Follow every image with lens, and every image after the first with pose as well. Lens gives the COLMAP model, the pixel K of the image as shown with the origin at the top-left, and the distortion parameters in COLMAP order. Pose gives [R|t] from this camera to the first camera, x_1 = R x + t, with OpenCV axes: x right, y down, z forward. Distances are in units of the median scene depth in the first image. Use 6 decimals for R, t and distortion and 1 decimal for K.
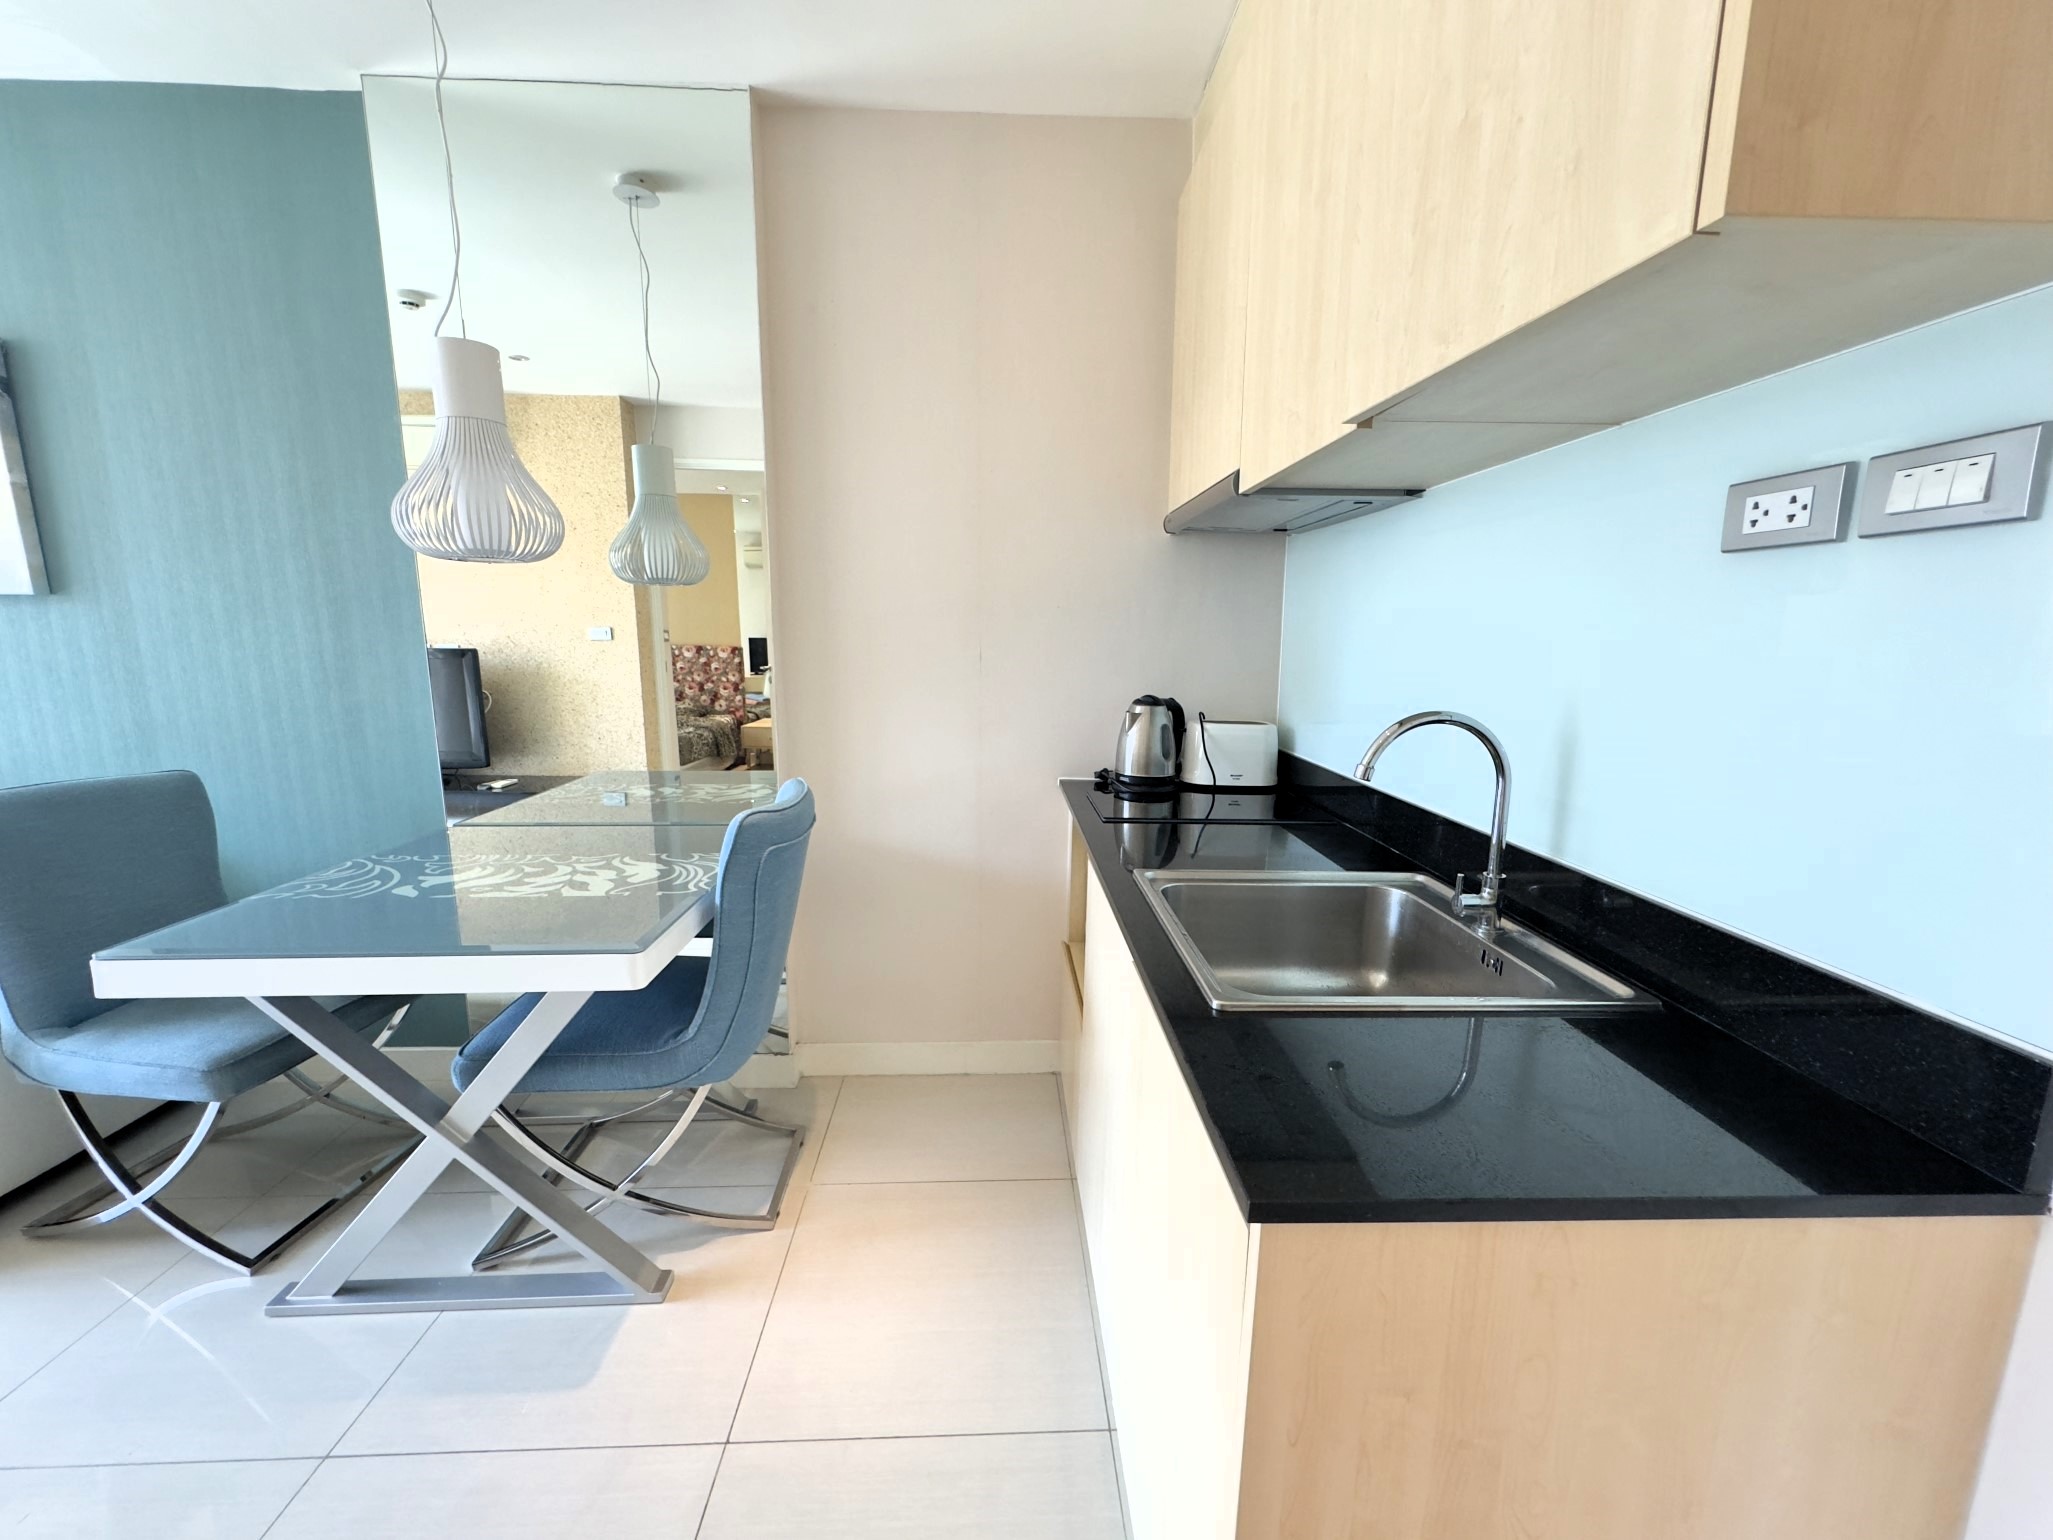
lens RADIAL K [[818.3, 0, 1022.2], [0, 818.3, 764.2], [0, 0, 1]] dist [-0.001278, 0.000062]
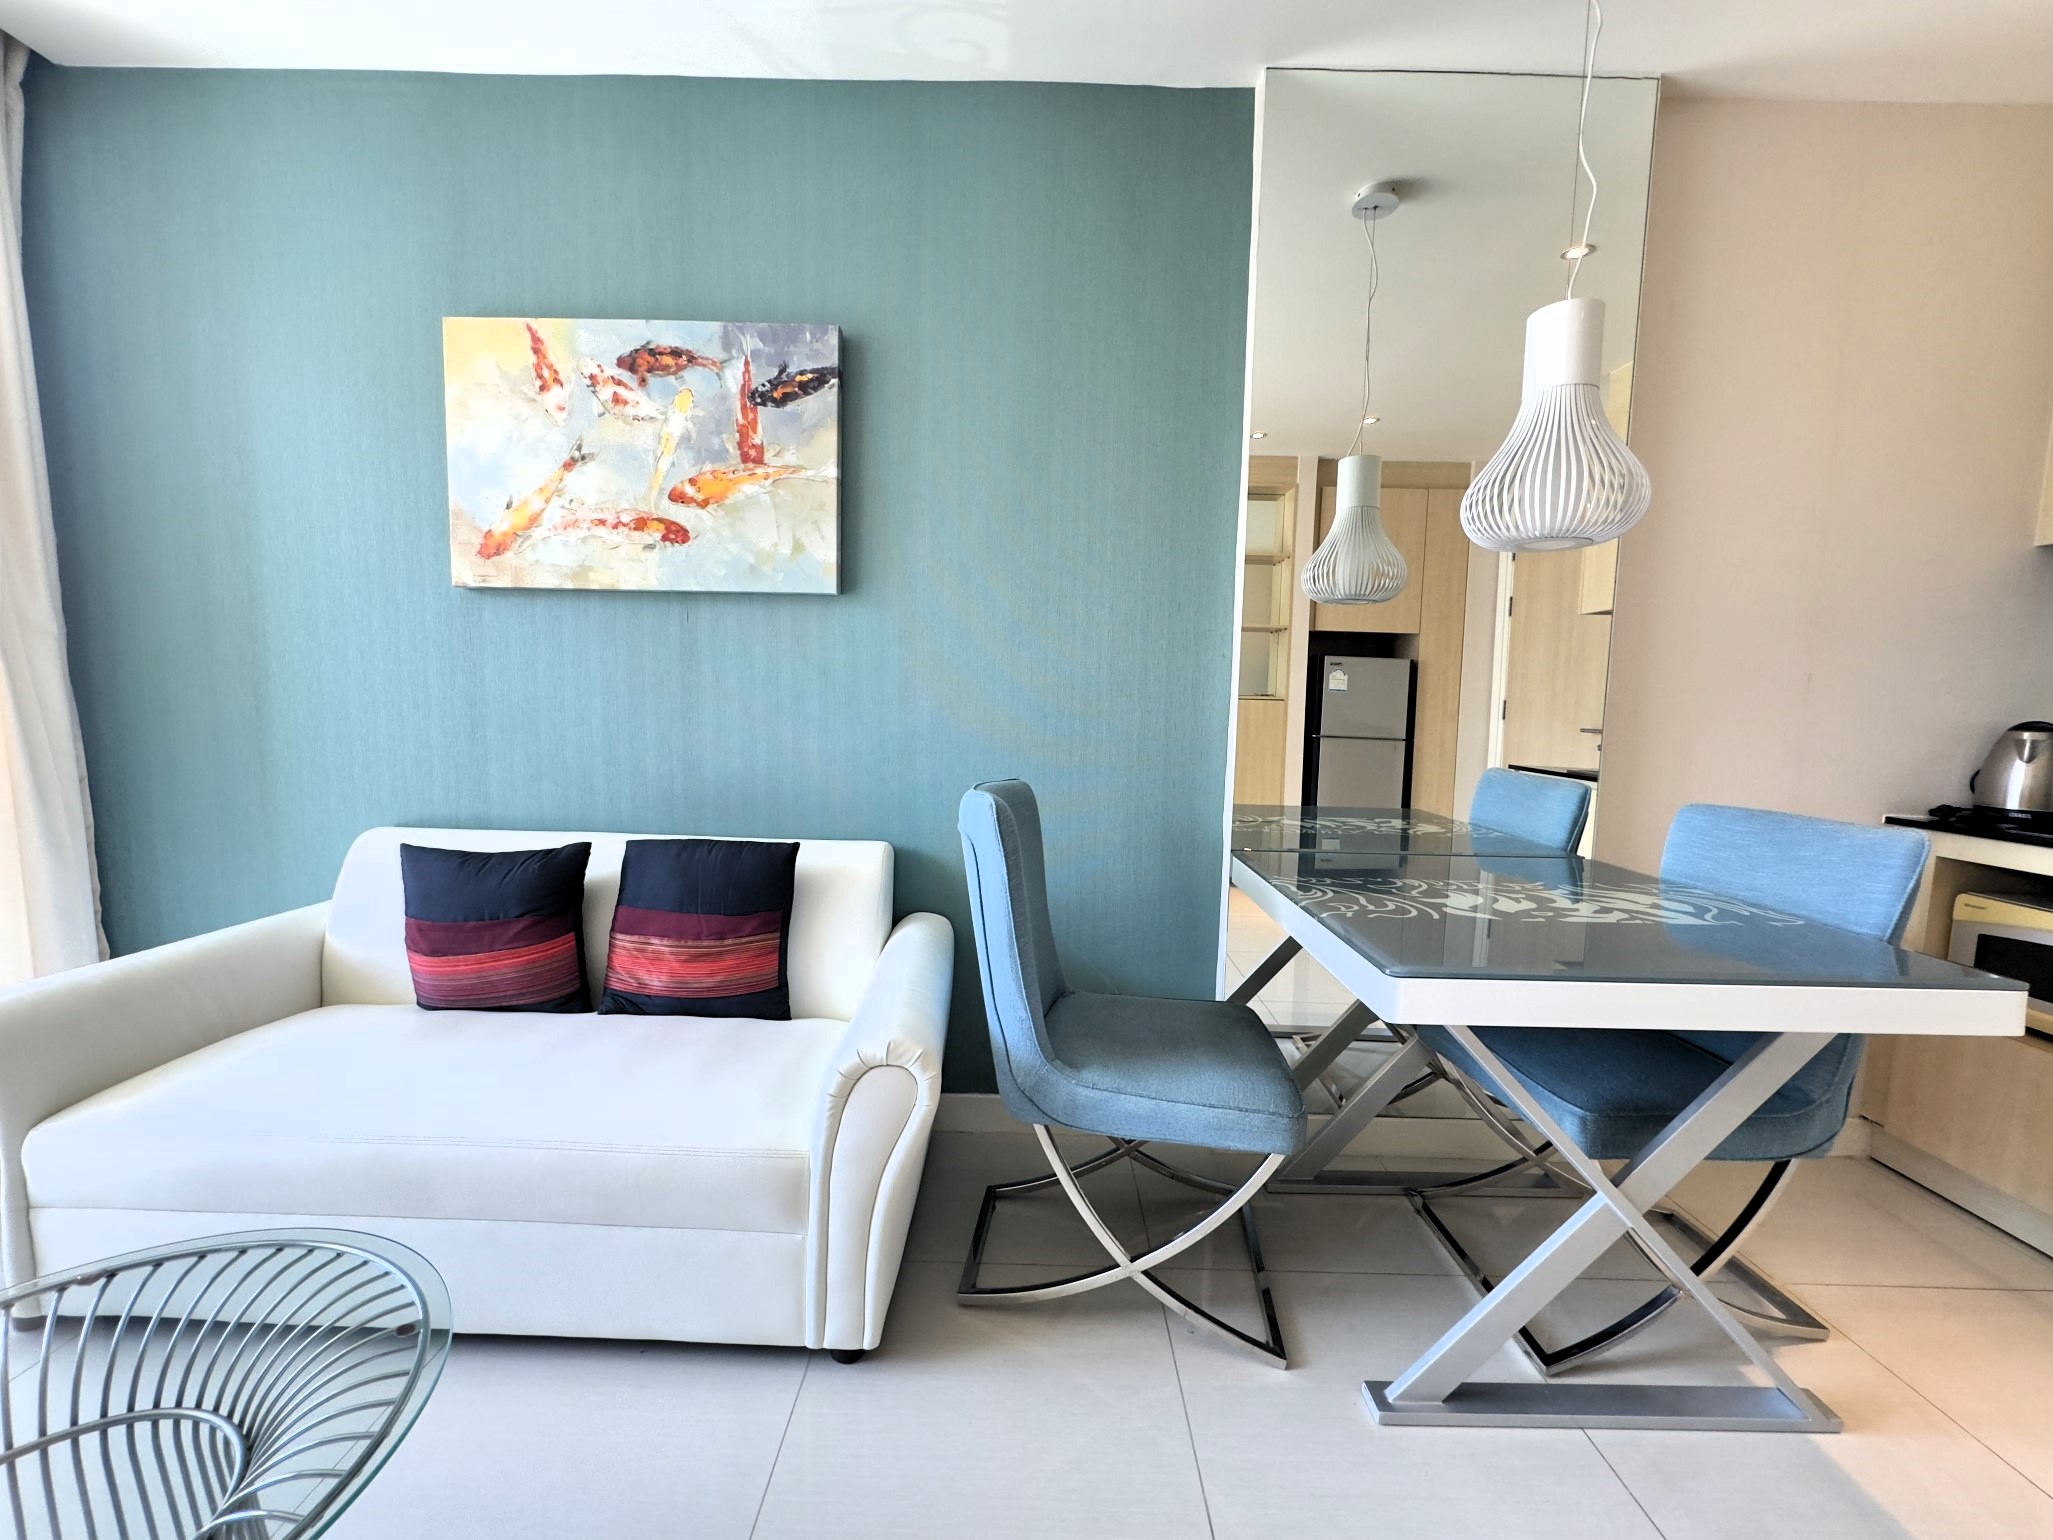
lens RADIAL K [[818.3, 0, 1022.2], [0, 818.3, 764.2], [0, 0, 1]] dist [-0.001278, 0.000062]
pose [[0.998882, 0.019576, -0.043032, -1.099516], [-0.023130, 0.996222, -0.083702, 0.077011], [0.041230, 0.084604, 0.995561, 0.090928]]
